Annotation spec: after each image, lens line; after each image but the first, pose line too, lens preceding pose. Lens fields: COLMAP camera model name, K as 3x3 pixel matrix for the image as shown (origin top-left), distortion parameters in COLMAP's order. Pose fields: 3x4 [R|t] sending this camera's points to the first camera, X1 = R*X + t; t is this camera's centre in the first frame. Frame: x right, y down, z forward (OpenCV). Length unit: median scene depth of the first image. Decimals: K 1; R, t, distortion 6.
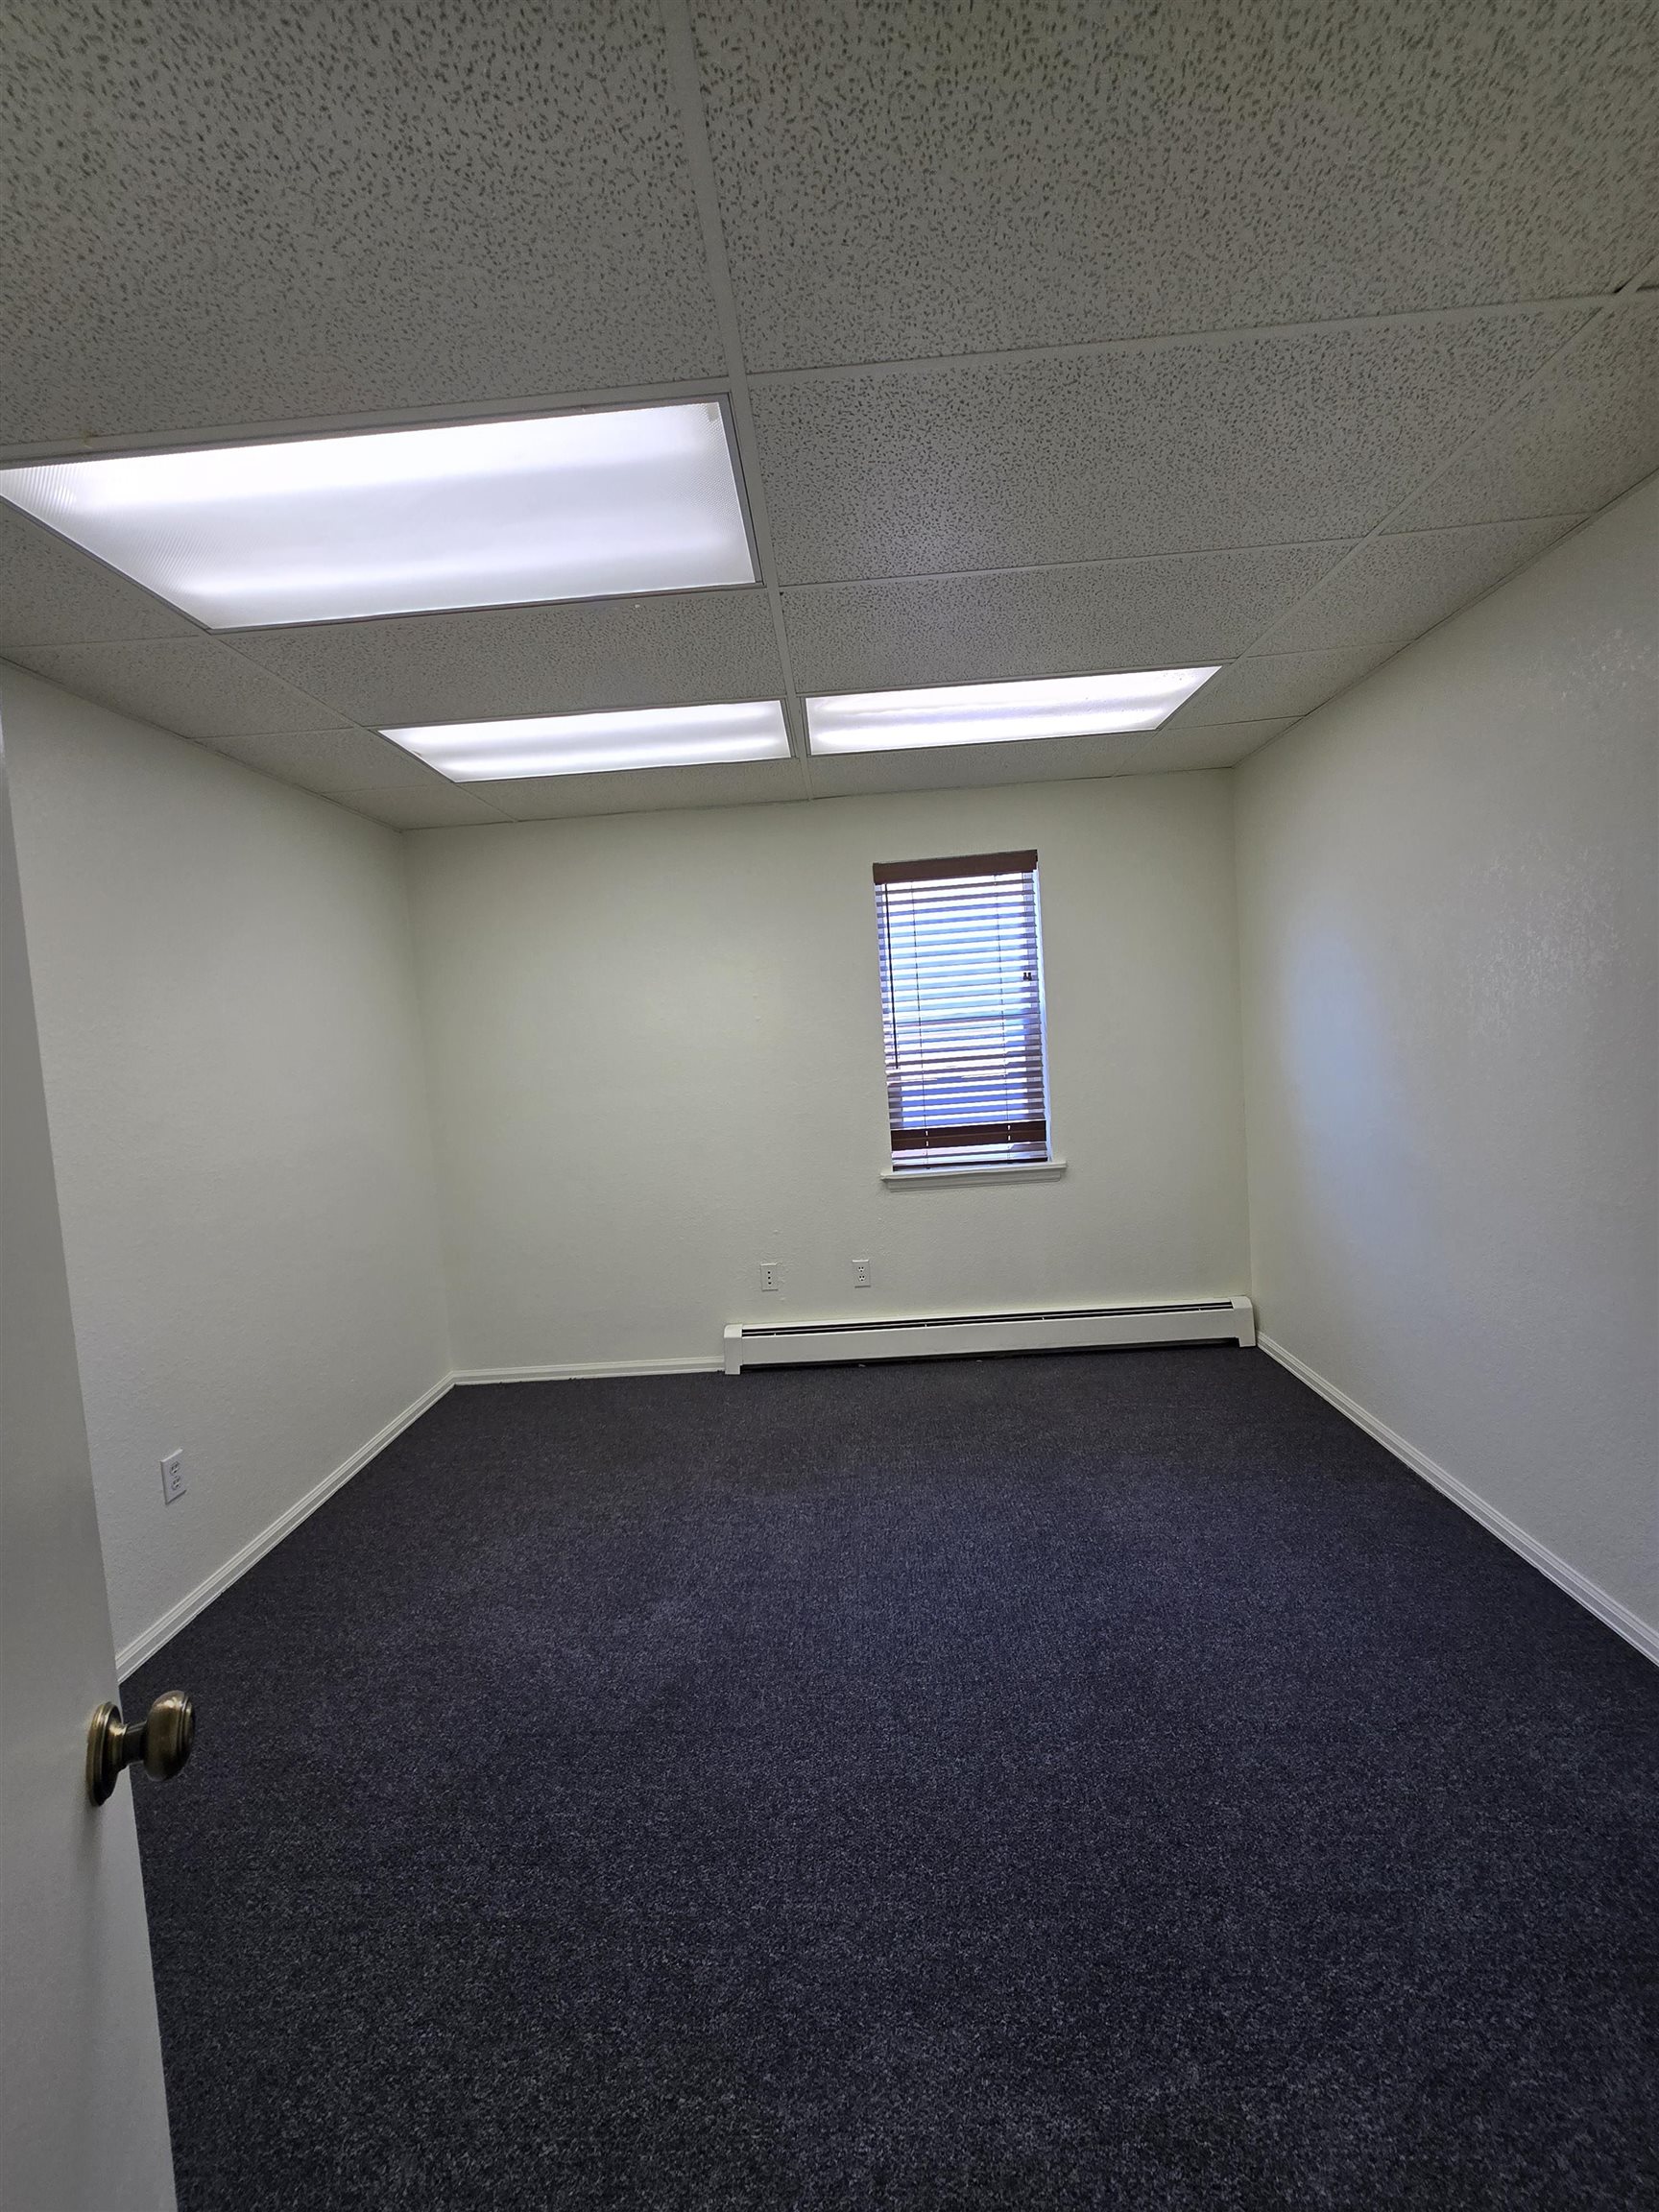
lens RADIAL K [[911.2, 0, 815.5], [0, 911.2, 1098.1], [0, 0, 1]] dist [-0.000794, 0.001171]
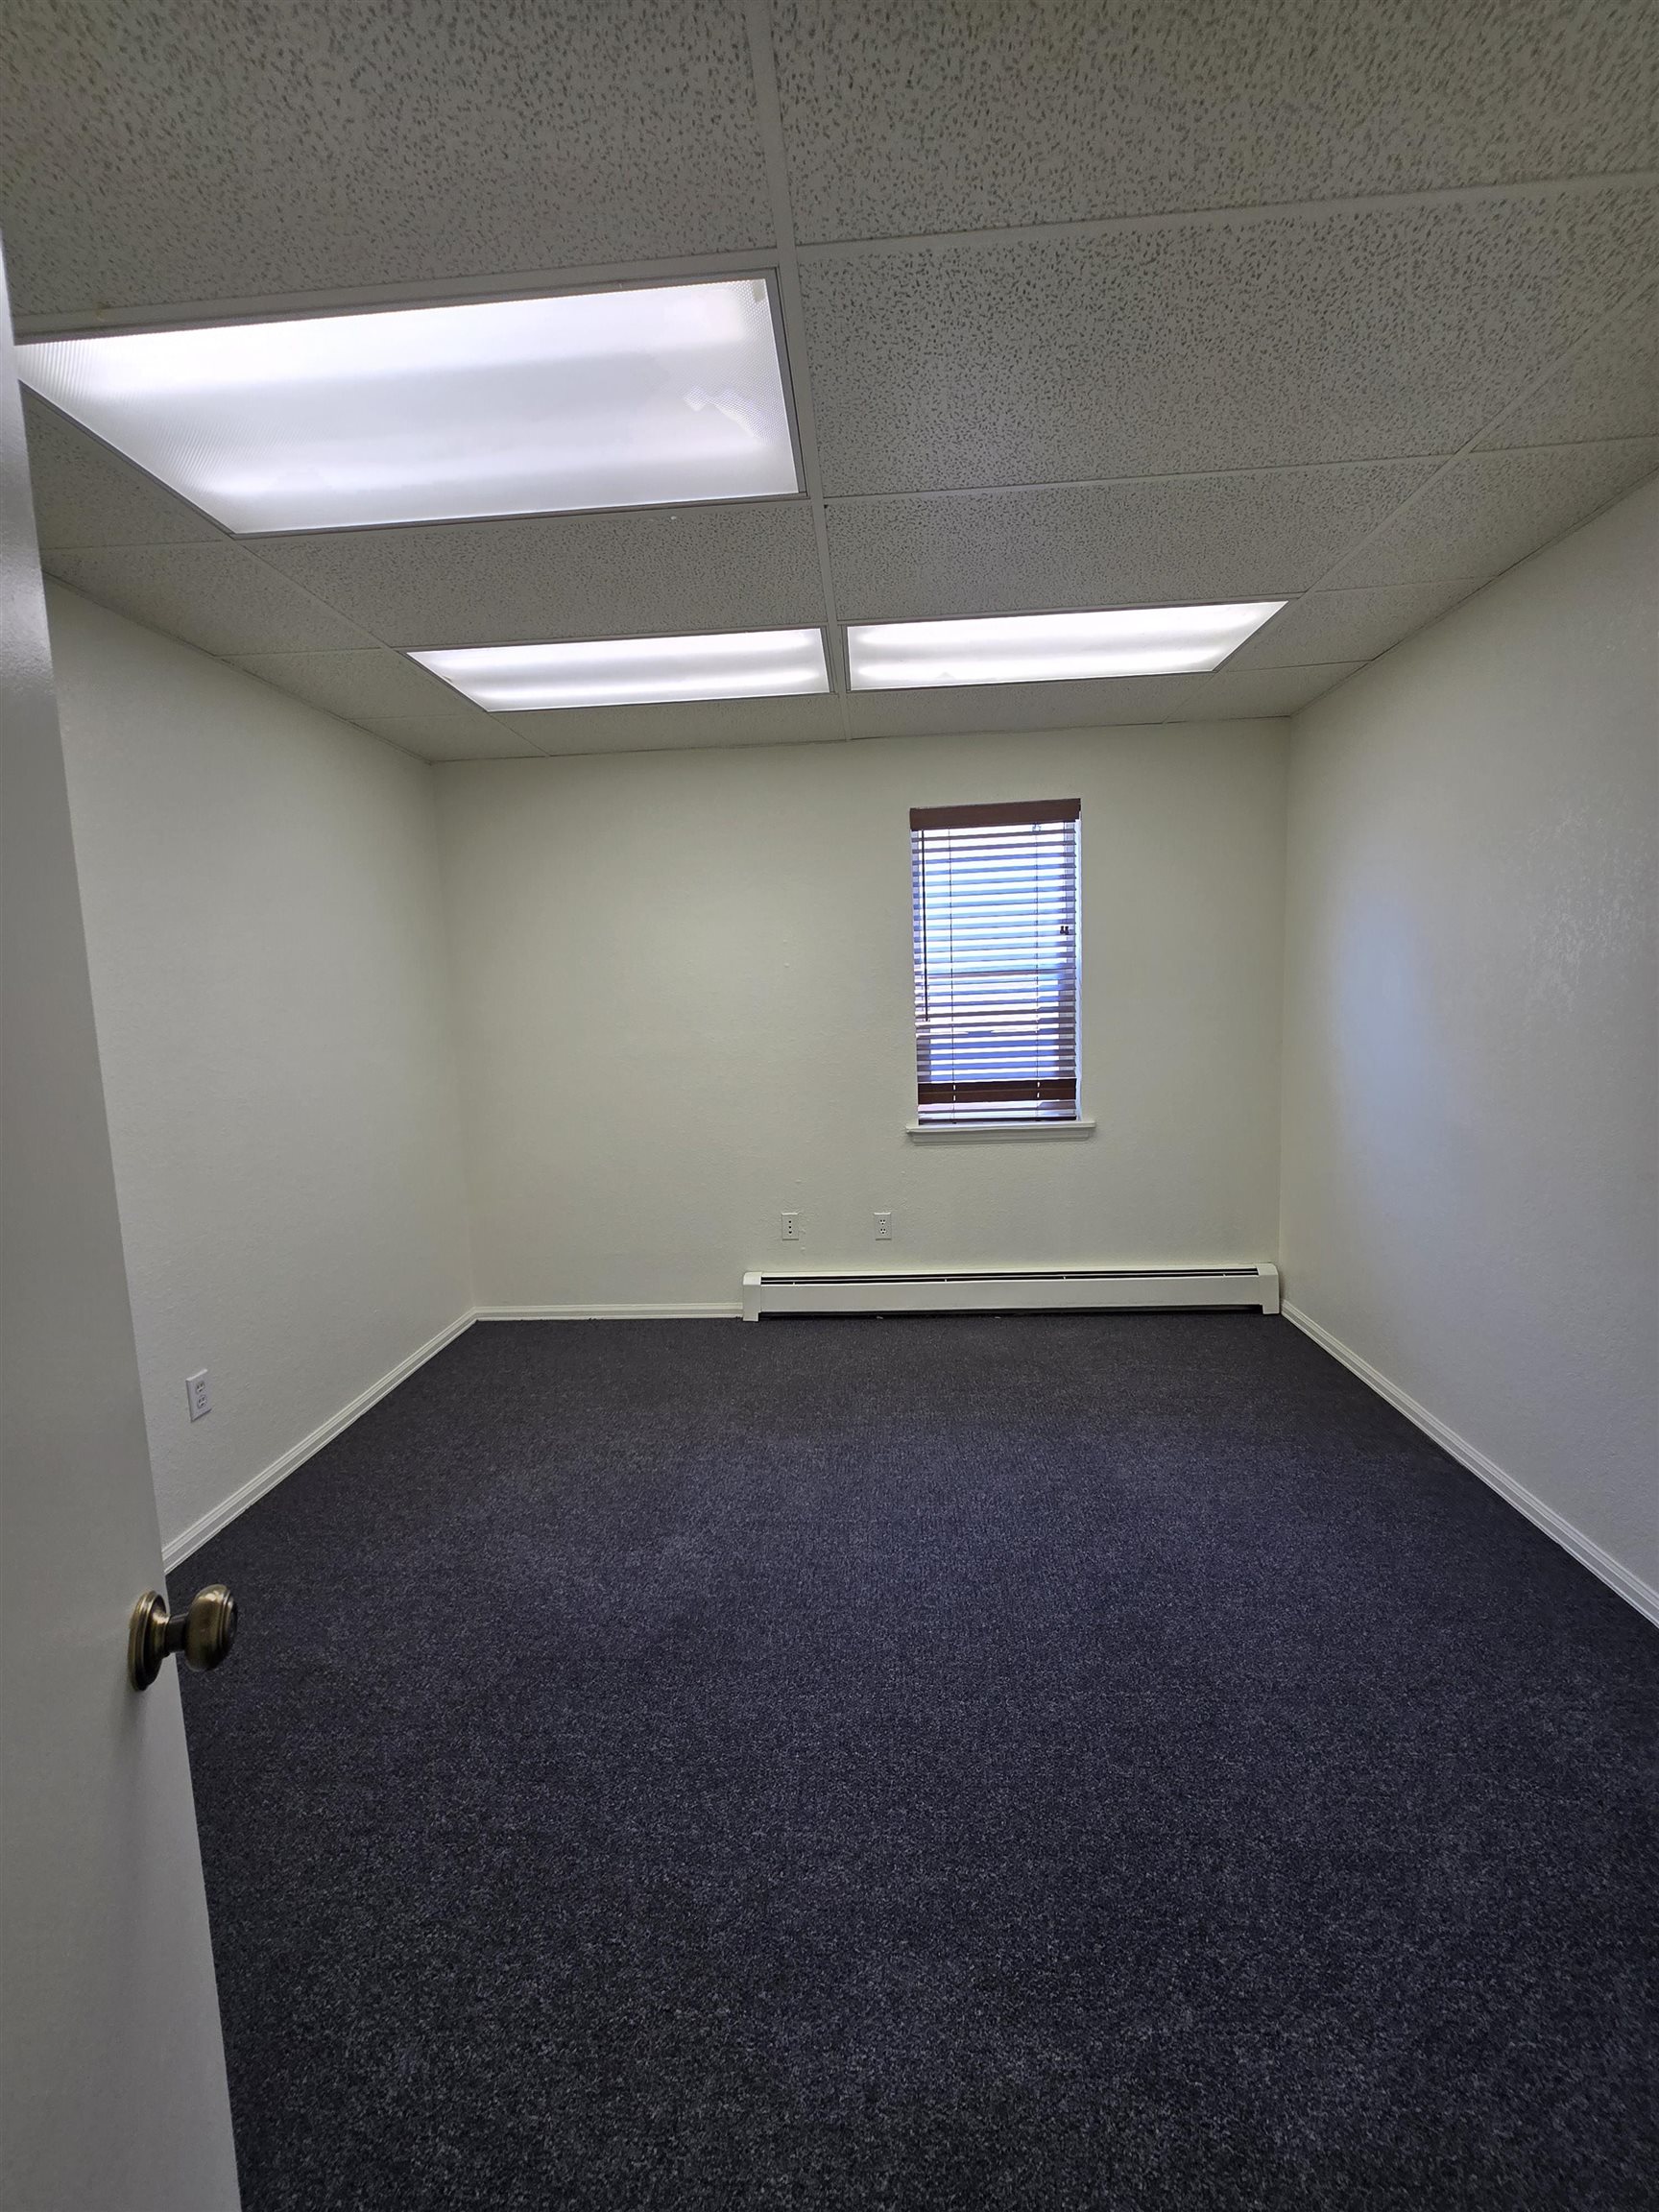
lens RADIAL K [[915.8, 0, 819.5], [0, 915.8, 1096.9], [0, 0, 1]] dist [-0.000790, 0.000687]
pose [[0.999125, 0.034611, -0.023493, -0.000150], [-0.033417, 0.998219, 0.049422, 0.019596], [0.025162, -0.048594, 0.998502, 0.027016]]
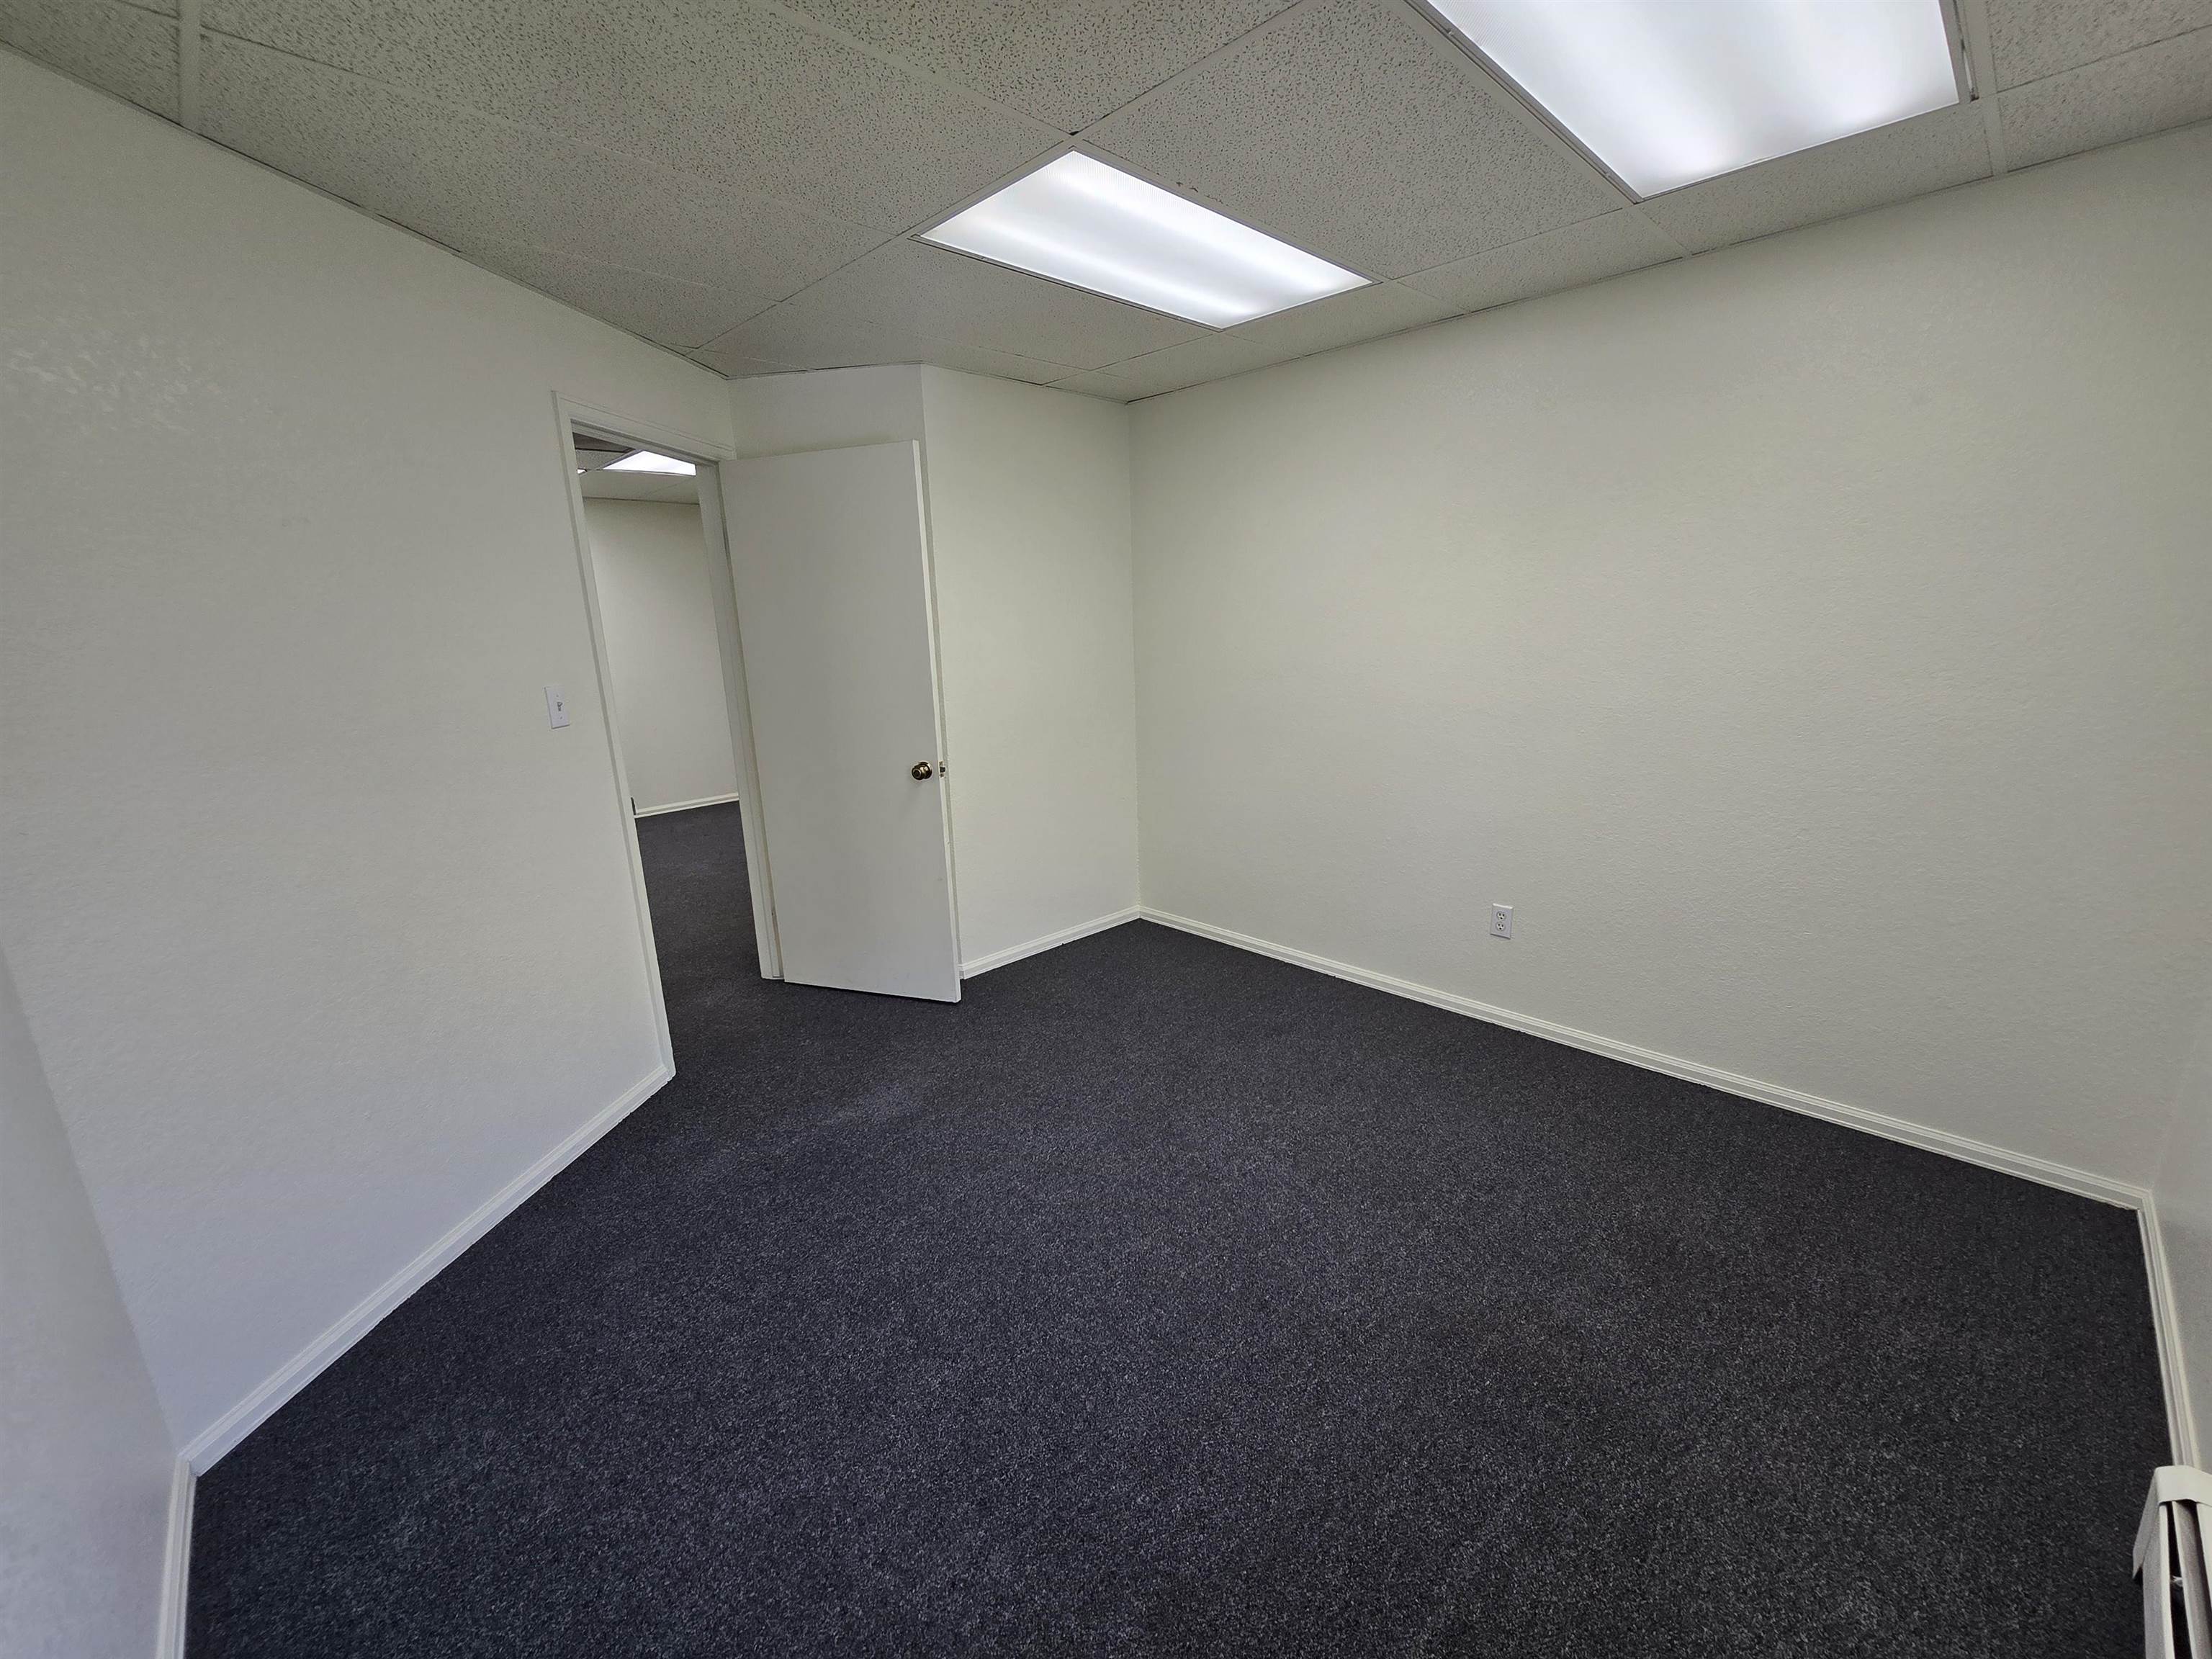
lens RADIAL K [[911.2, 0, 1106.0], [0, 911.2, 829.5], [0, 0, 1]] dist [-0.000794, 0.001171]
pose [[-0.681900, 0.251149, -0.686977, 1.199846], [0.021816, 0.945769, 0.324105, -0.335373], [0.731120, 0.206020, -0.650399, 2.868538]]
